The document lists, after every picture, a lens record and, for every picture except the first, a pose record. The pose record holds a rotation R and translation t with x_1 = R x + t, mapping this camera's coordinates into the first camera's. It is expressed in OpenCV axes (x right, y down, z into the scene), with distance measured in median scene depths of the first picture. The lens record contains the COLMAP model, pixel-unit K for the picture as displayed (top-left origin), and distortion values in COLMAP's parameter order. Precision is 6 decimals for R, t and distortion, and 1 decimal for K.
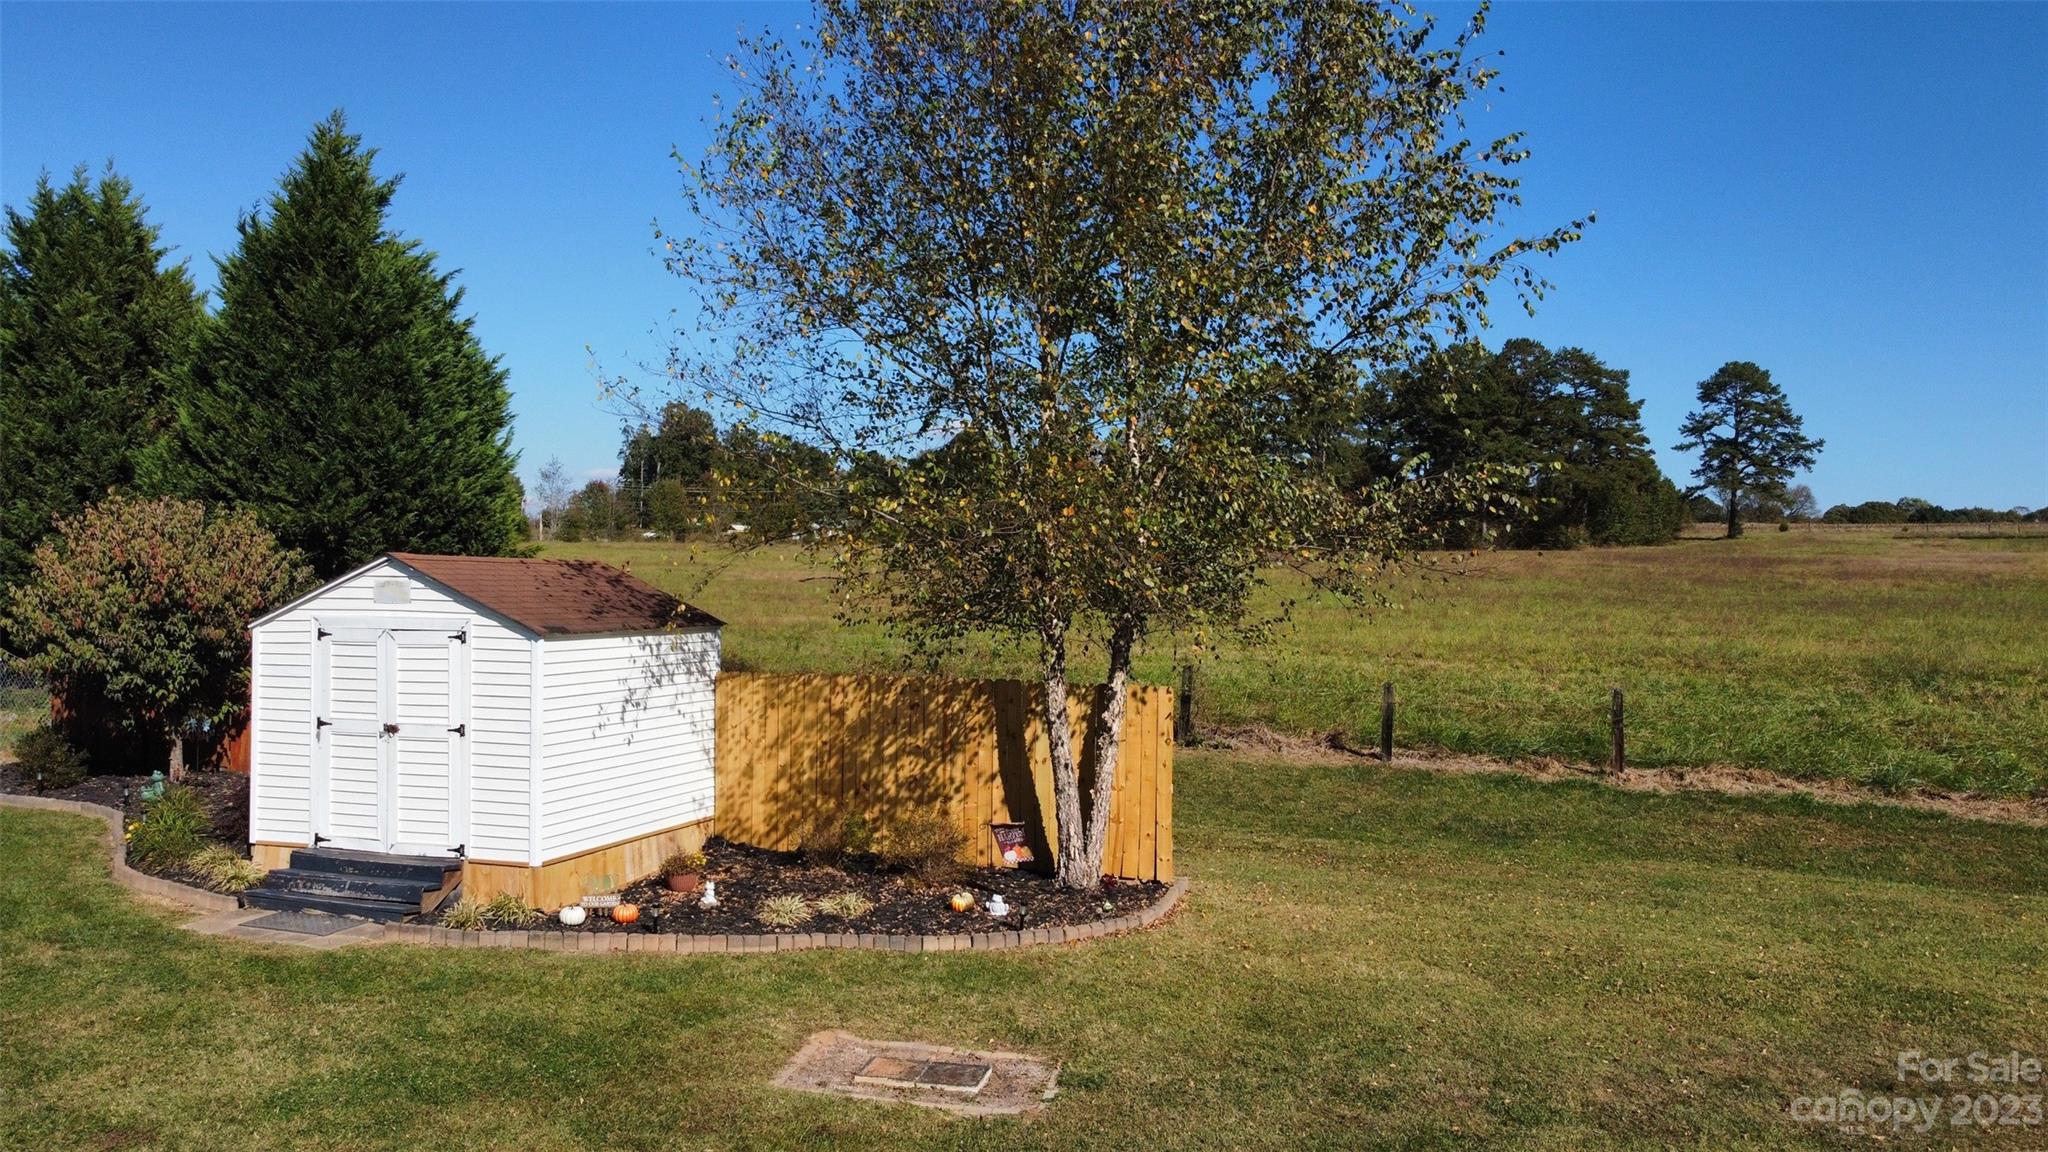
lens RADIAL K [[1480.6, 0, 1030.4], [0, 1480.6, 575.2], [0, 0, 1]] dist [0.006234, 0.000783]
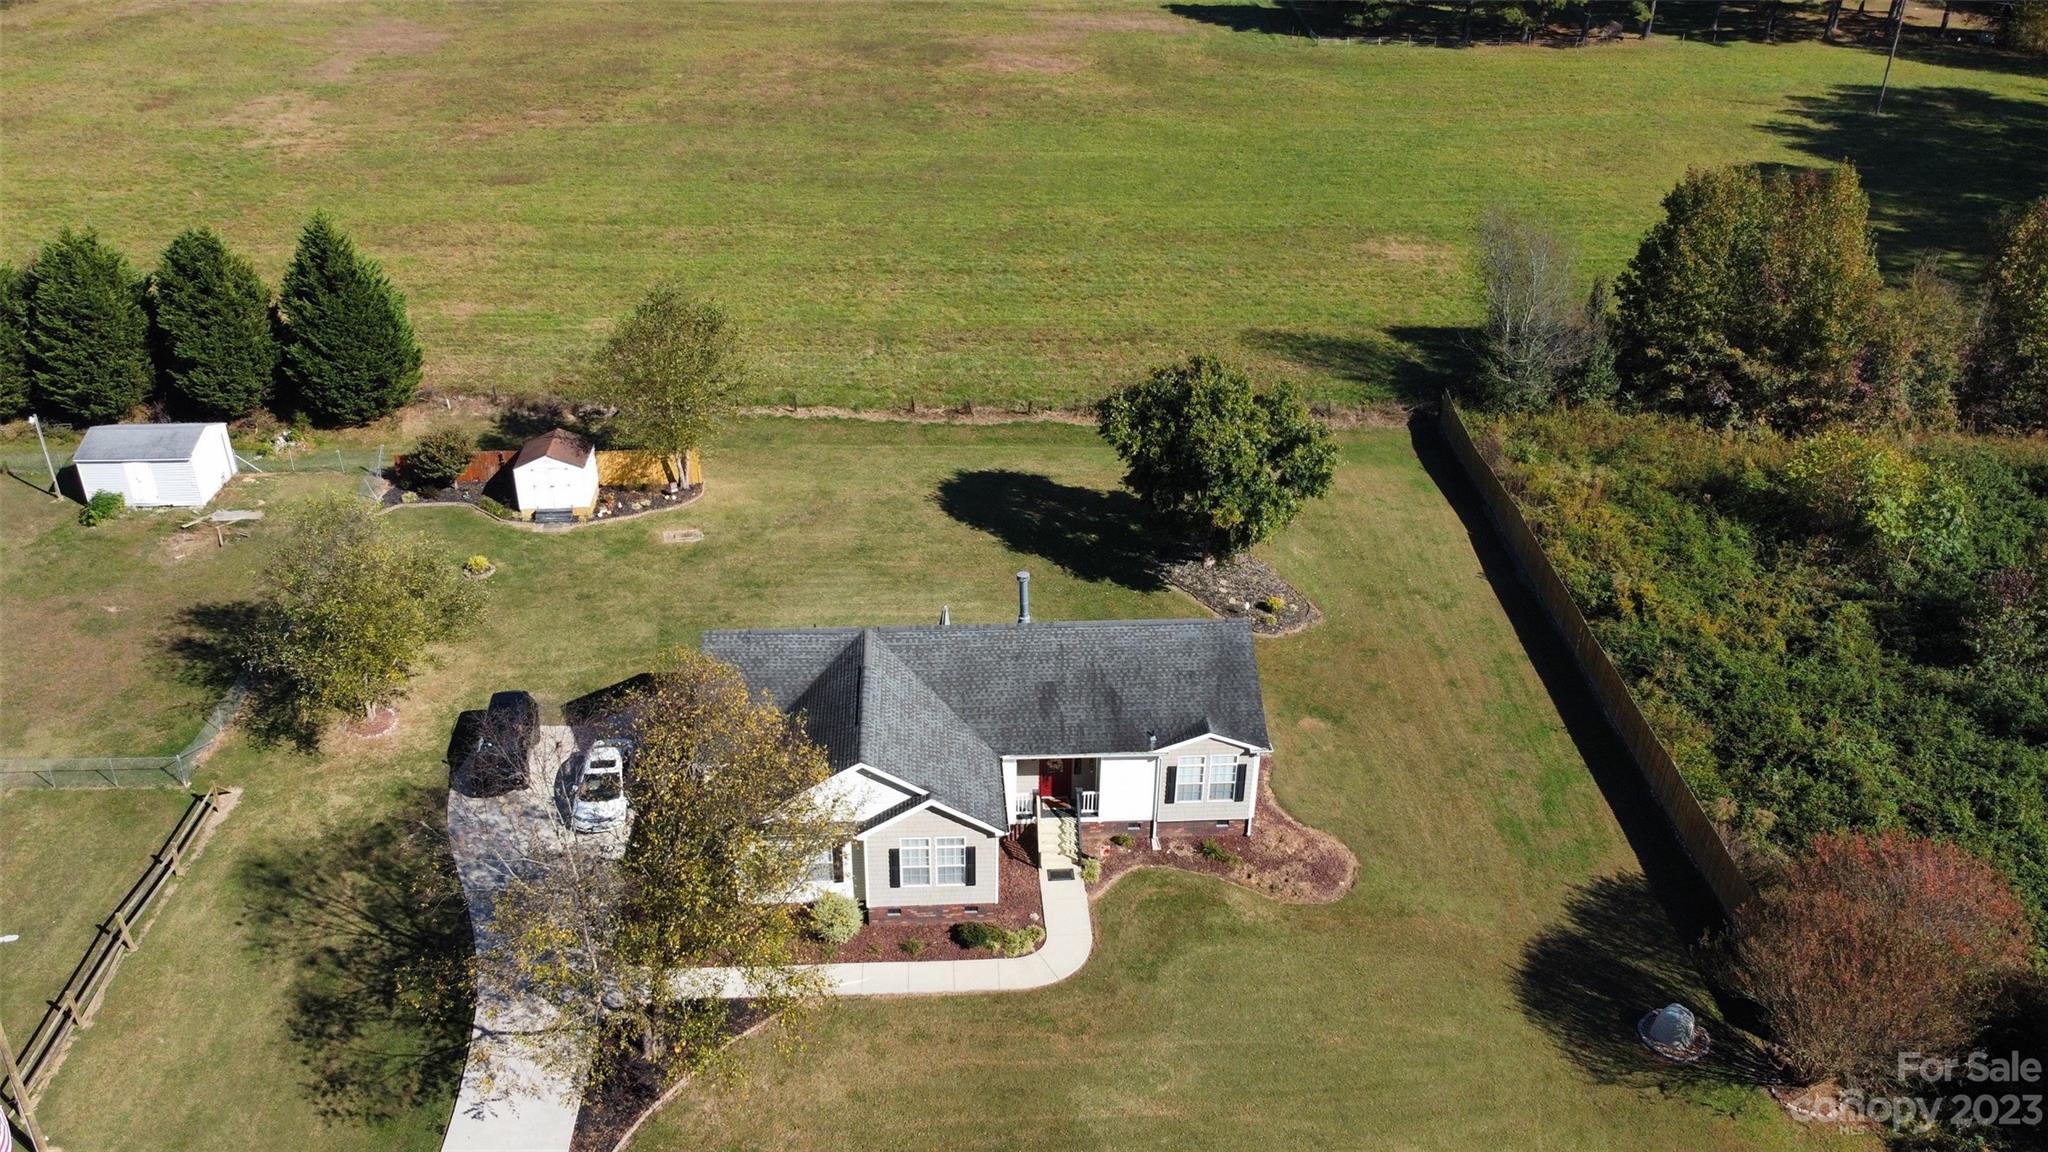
lens RADIAL K [[1480.6, 0, 1021.4], [0, 1480.6, 576.7], [0, 0, 1]] dist [0.006234, 0.000783]
pose [[0.905723, -0.198870, 0.374322, -0.918514], [-0.012088, 0.870626, 0.491797, -2.118253], [-0.423699, -0.449956, 0.786142, -3.774474]]
